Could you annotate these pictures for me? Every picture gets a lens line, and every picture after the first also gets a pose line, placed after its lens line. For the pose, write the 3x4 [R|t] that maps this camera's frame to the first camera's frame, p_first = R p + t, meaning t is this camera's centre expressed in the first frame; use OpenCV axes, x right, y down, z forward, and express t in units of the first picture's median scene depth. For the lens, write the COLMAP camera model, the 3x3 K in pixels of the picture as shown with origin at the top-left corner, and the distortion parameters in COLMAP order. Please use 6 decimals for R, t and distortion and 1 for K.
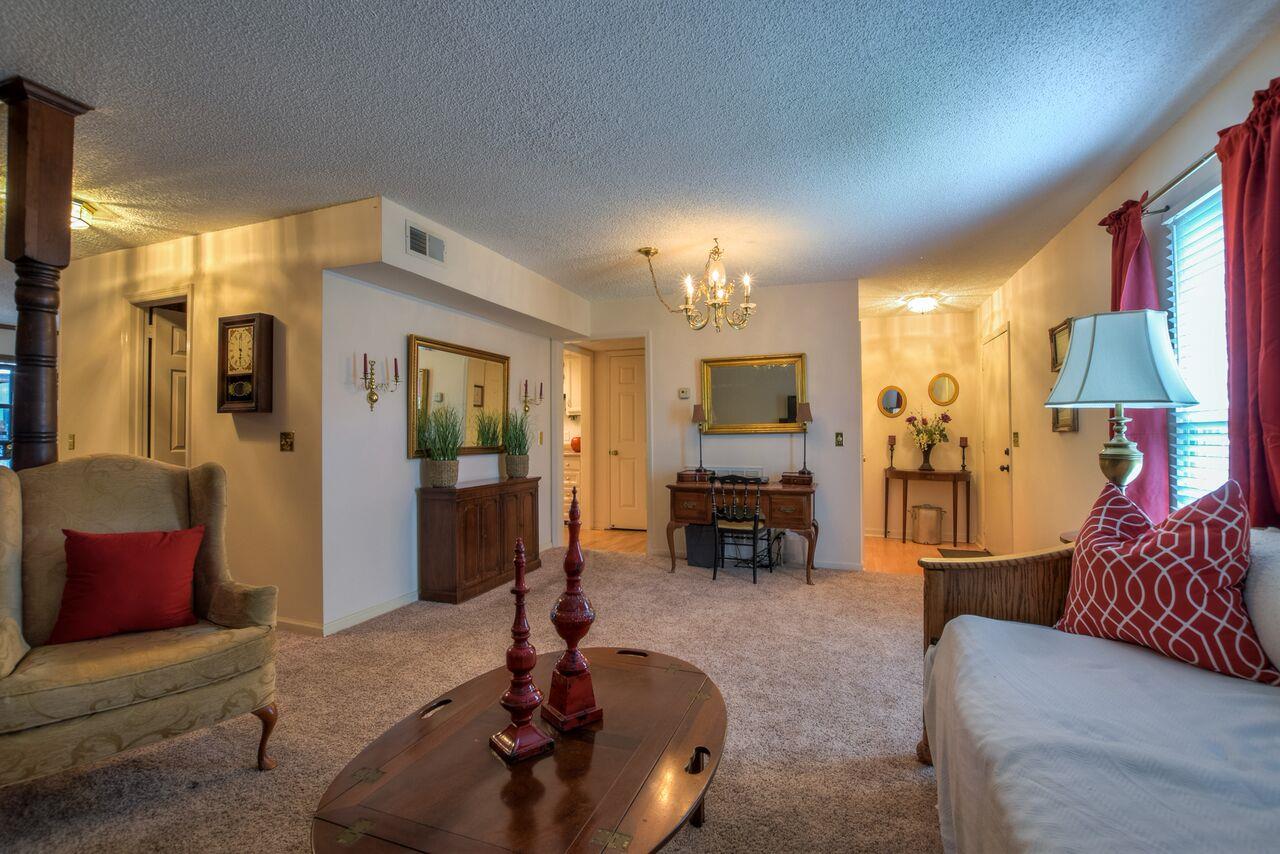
lens RADIAL K [[567.7, 0, 642.4], [0, 567.7, 423.0], [0, 0, 1]] dist [-0.040131, 0.007782]
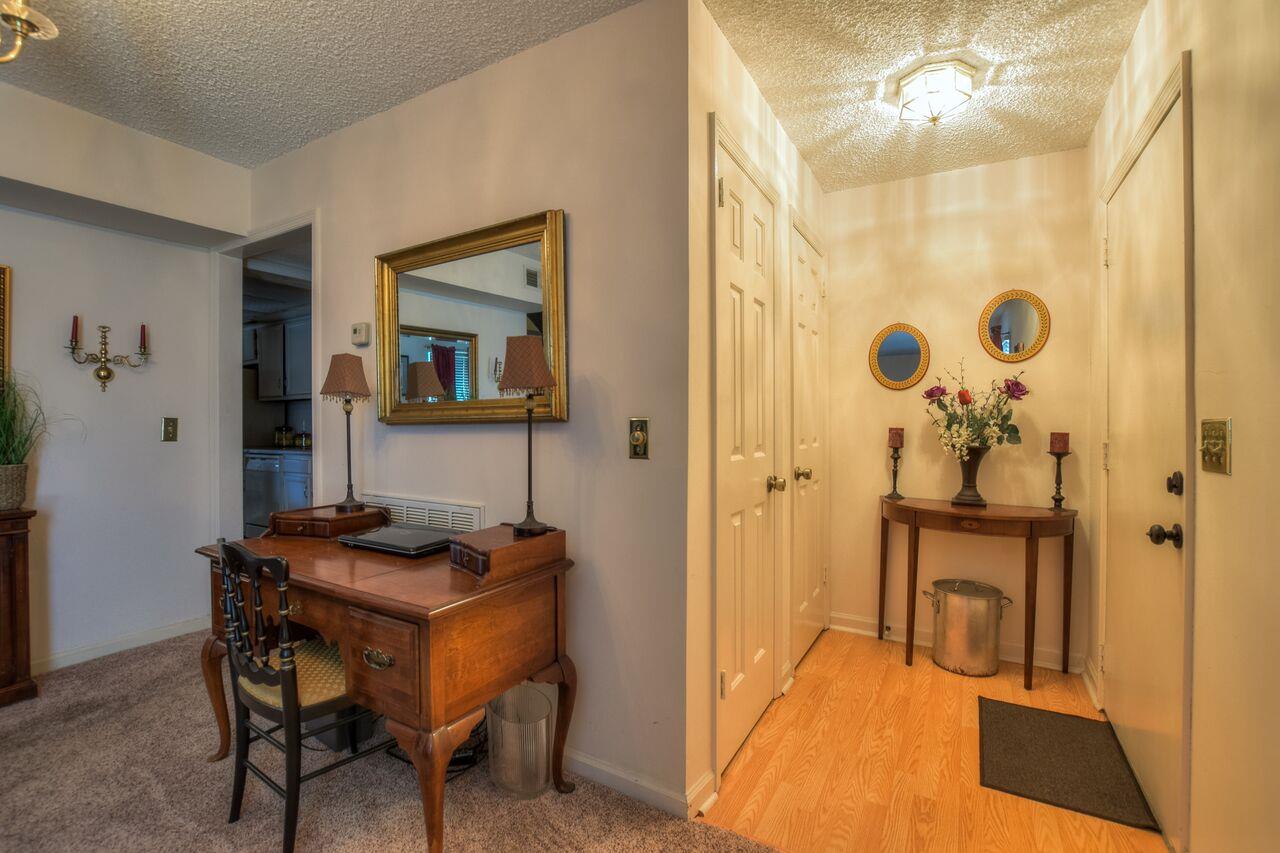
lens RADIAL K [[567.7, 0, 642.4], [0, 567.7, 422.5], [0, 0, 1]] dist [-0.040131, 0.007782]
pose [[0.983626, 0.005379, -0.180140, 0.330298], [-0.001995, 0.999818, 0.018960, 0.009308], [0.180210, -0.018290, 0.983458, 0.513915]]
